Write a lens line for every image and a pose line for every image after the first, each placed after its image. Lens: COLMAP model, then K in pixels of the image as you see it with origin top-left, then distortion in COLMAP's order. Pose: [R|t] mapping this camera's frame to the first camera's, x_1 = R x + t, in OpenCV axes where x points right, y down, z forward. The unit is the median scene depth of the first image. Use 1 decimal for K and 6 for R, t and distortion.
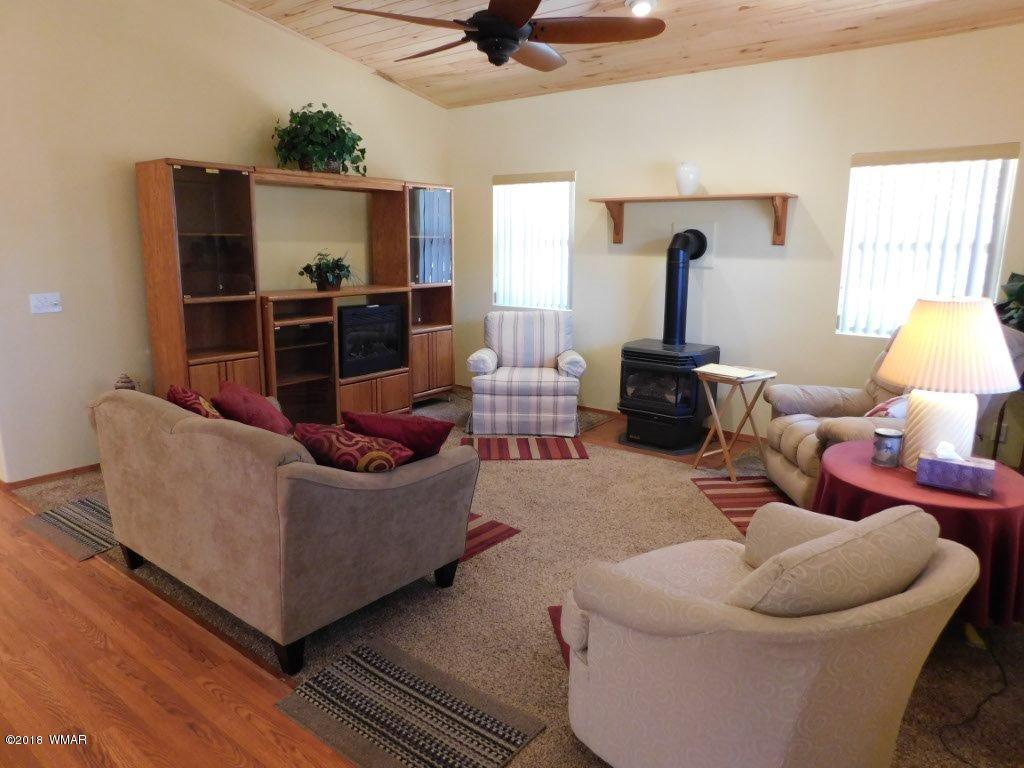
lens RADIAL K [[677.5, 0, 507.0], [0, 677.5, 388.2], [0, 0, 1]] dist [-0.070056, 0.054362]
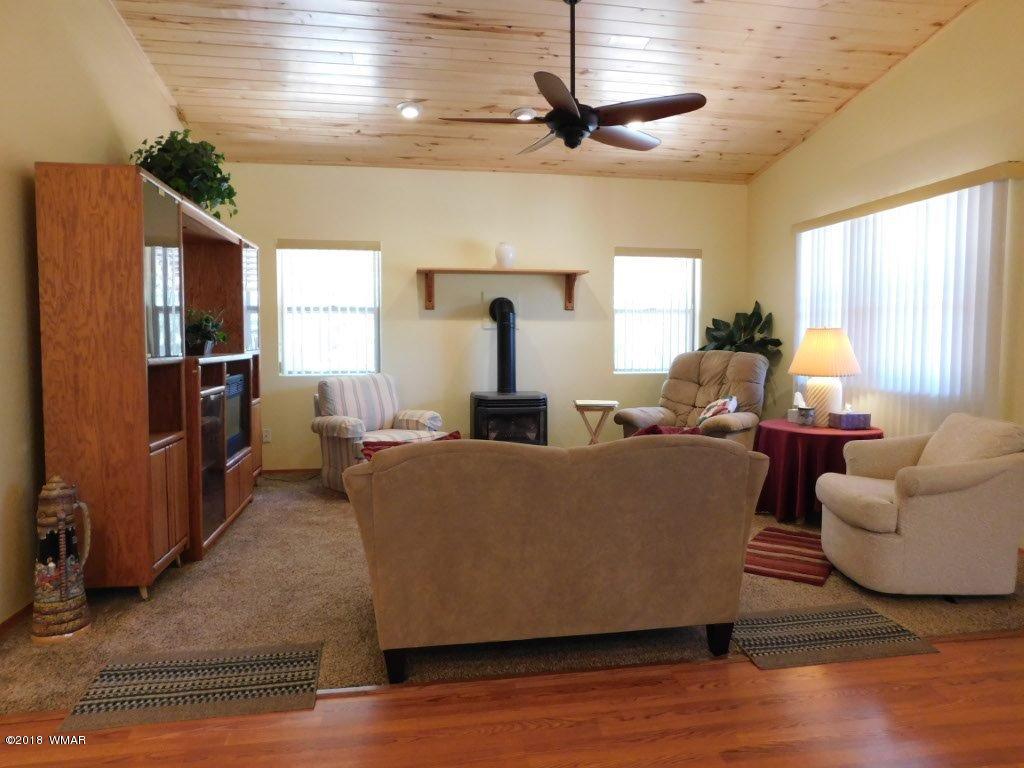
lens RADIAL K [[677.5, 0, 515.4], [0, 677.5, 389.0], [0, 0, 1]] dist [-0.070056, 0.054362]
pose [[0.671064, -0.063218, 0.738699, -0.603502], [0.160608, 0.985094, -0.061598, 0.003415], [-0.723794, 0.159977, 0.671215, 0.193805]]
